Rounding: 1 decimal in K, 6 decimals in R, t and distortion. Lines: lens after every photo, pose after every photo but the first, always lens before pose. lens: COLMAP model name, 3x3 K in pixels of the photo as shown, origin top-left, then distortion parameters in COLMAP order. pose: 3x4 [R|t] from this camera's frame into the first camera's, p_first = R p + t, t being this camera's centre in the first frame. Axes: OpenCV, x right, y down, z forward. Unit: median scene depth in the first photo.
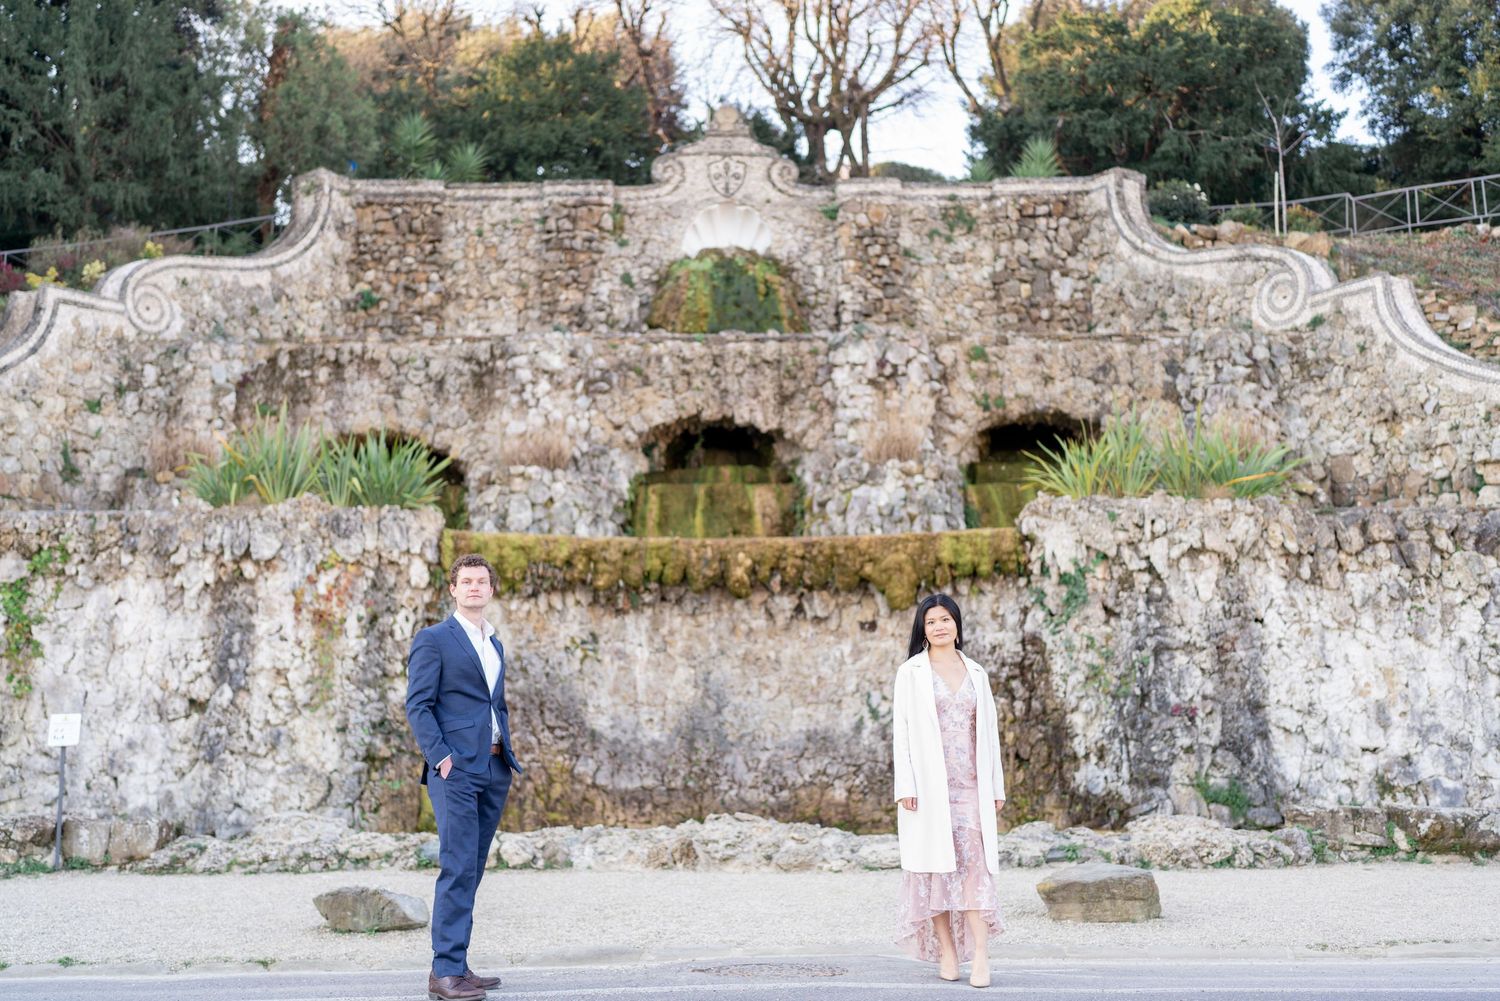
lens RADIAL K [[1523.9, 0, 750.0], [0, 1523.9, 480.0], [0, 0, 1]] dist [0.005574, 0.005159]
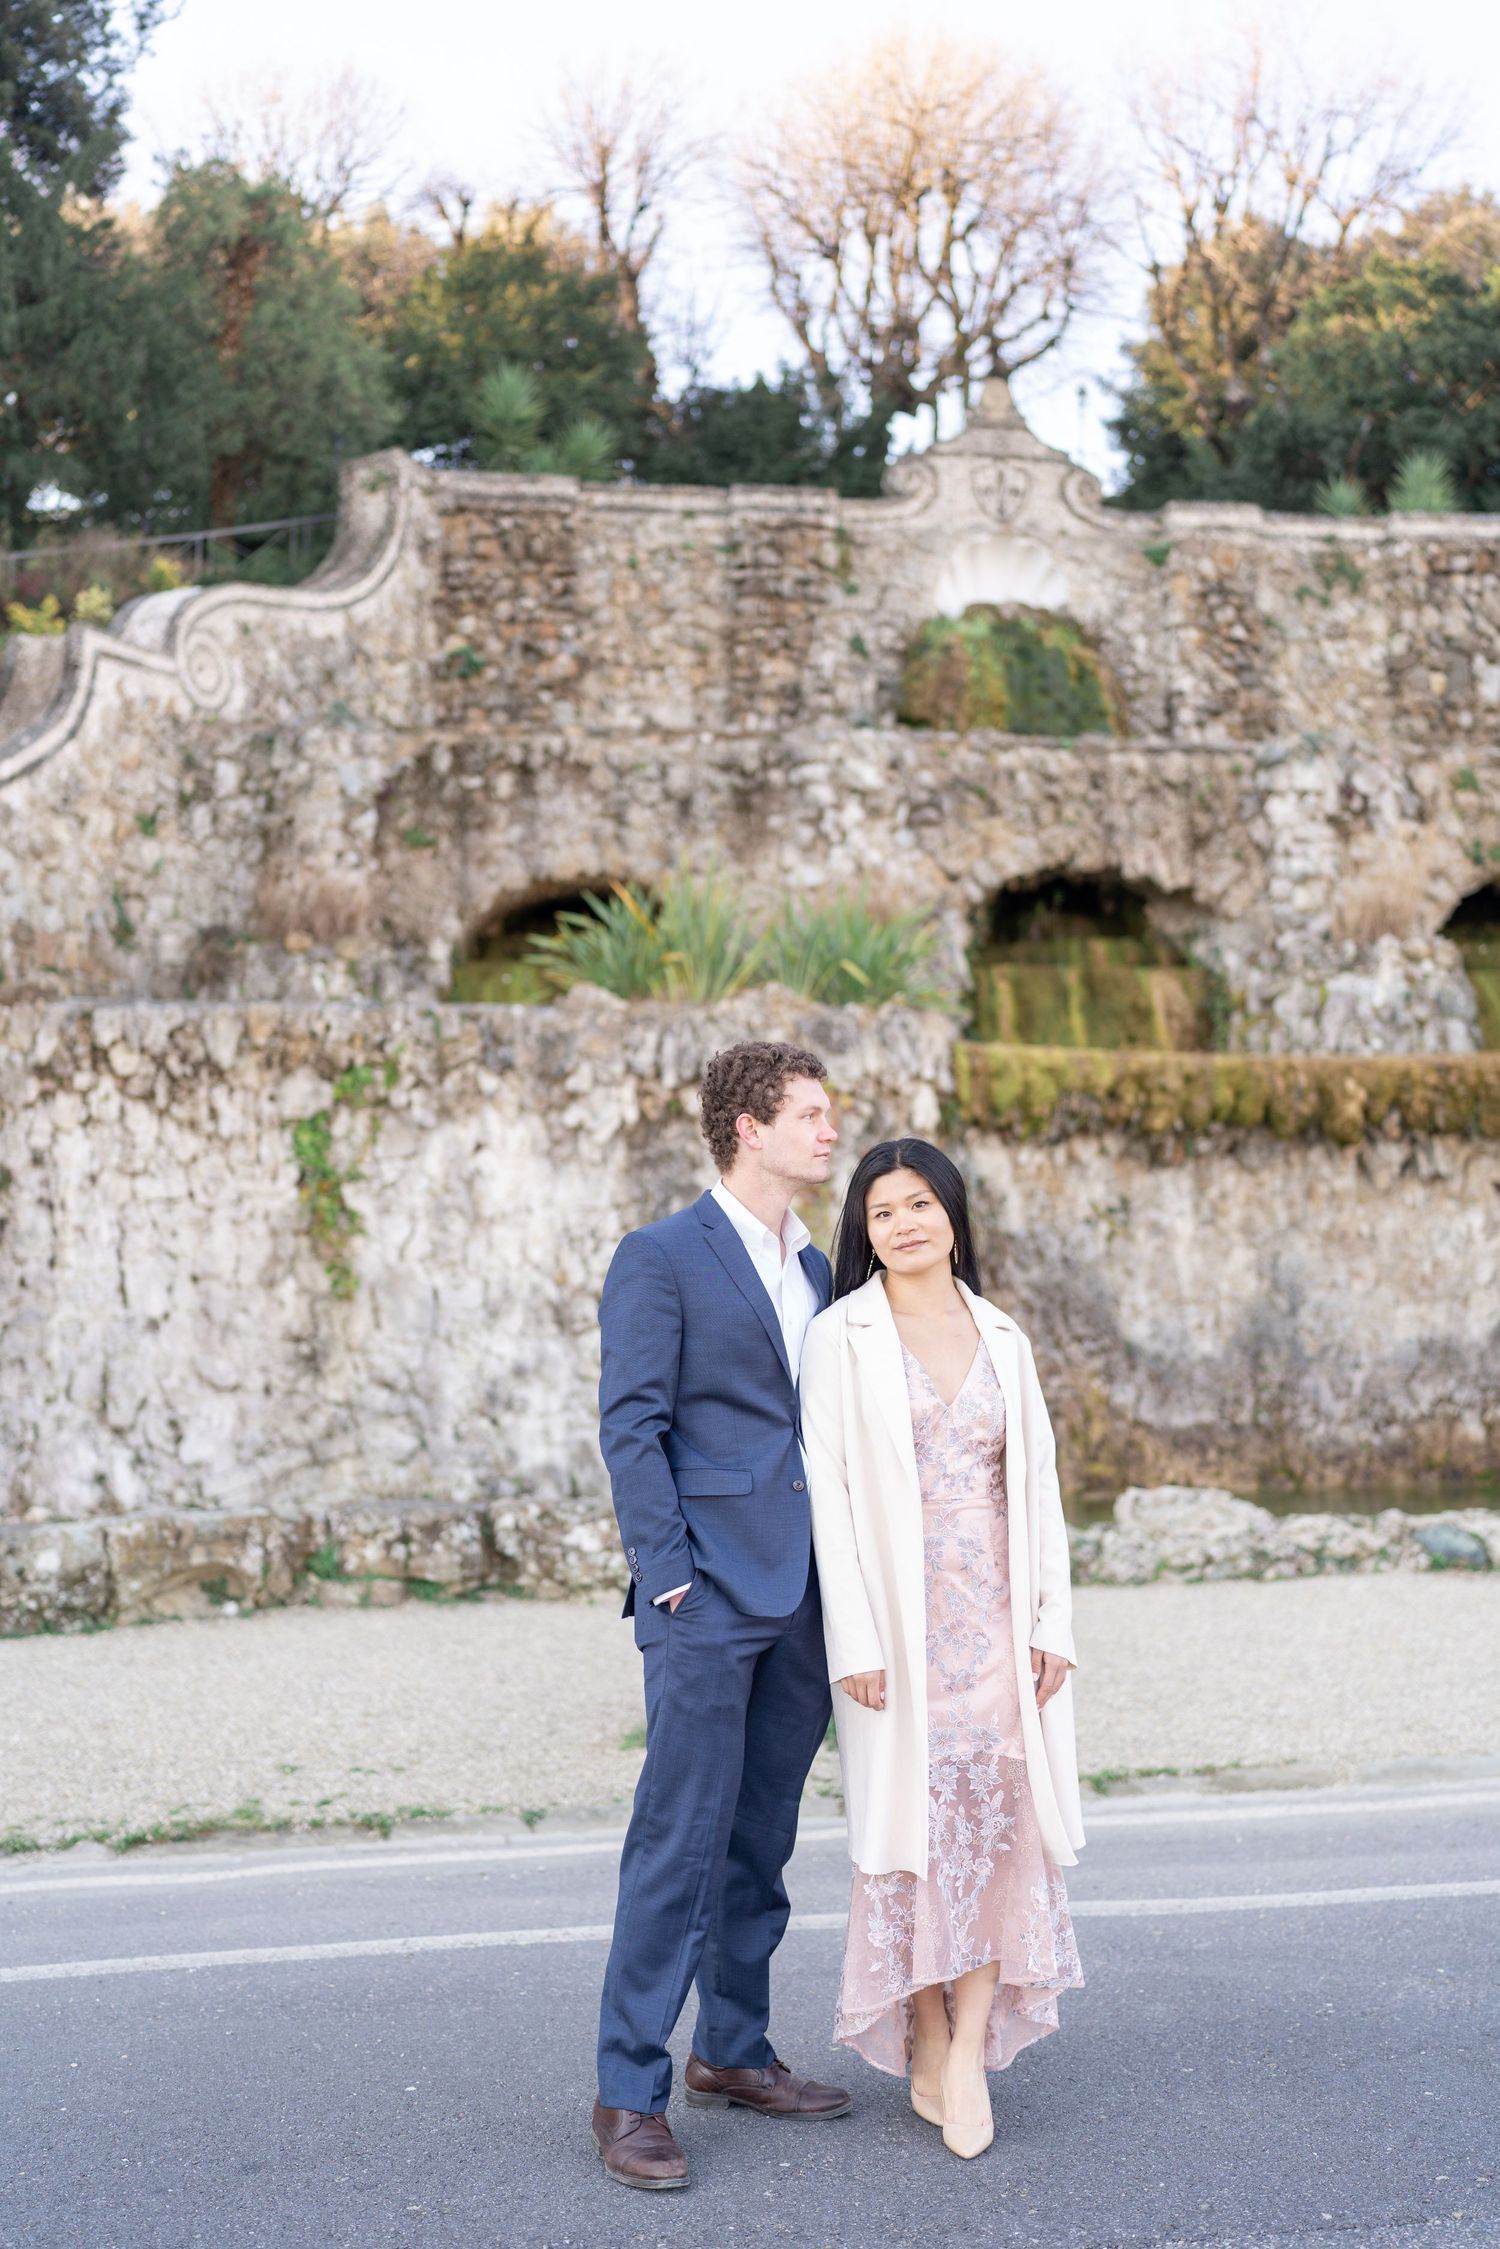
lens RADIAL K [[2257.0, 0, 749.9], [0, 2257.0, 1126.0], [0, 0, 1]] dist [0.017698, 0.011509]
pose [[0.990297, 0.007781, 0.138749, -0.309323], [-0.019692, 0.996214, 0.084677, -0.008695], [-0.137565, -0.086588, 0.986701, 0.036093]]
